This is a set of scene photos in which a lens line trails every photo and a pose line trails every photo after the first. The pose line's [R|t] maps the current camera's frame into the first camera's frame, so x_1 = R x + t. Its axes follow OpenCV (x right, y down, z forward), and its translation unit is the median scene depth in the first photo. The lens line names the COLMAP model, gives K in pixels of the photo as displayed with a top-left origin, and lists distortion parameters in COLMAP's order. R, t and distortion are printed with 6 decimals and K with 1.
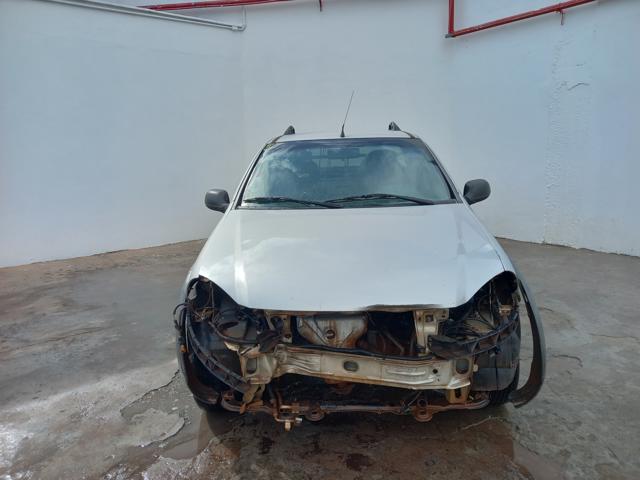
lens RADIAL K [[466.3, 0, 320.8], [0, 466.3, 258.2], [0, 0, 1]] dist [0.007572, -0.001015]
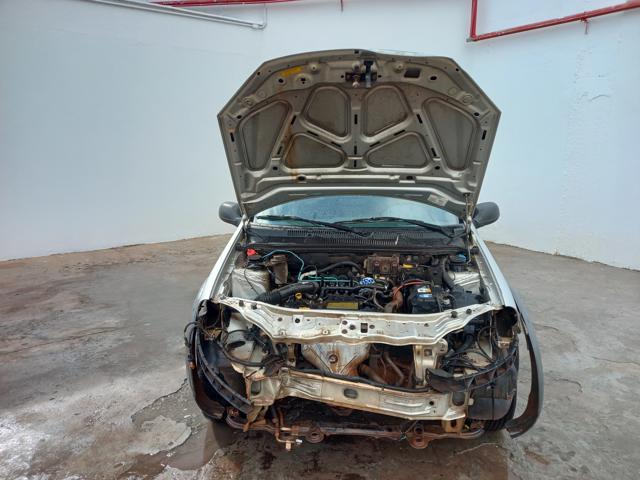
lens RADIAL K [[466.3, 0, 320.8], [0, 466.3, 258.2], [0, 0, 1]] dist [0.007572, -0.001015]
pose [[0.998817, 0.039288, -0.028655, 0.013197], [-0.038604, 0.998965, 0.024053, -0.078314], [0.029571, -0.022918, 0.999300, -0.030650]]
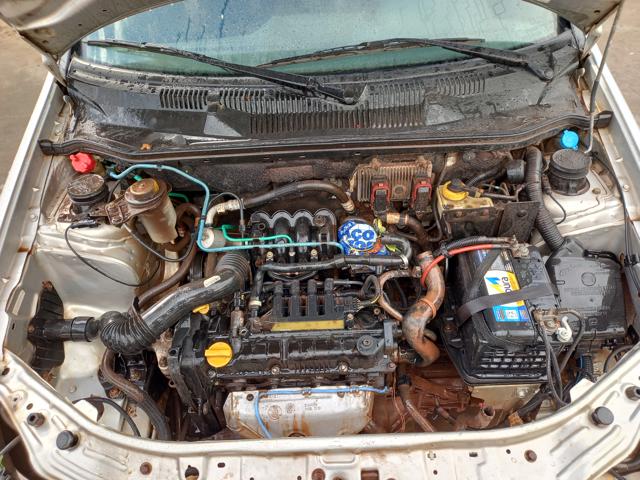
lens RADIAL K [[466.3, 0, 320.8], [0, 466.3, 258.2], [0, 0, 1]] dist [0.007572, -0.001015]
pose [[0.997954, -0.050413, 0.039335, 0.033848], [0.019831, 0.828834, 0.559143, -0.254662], [-0.060790, -0.557219, 0.828137, 0.688818]]
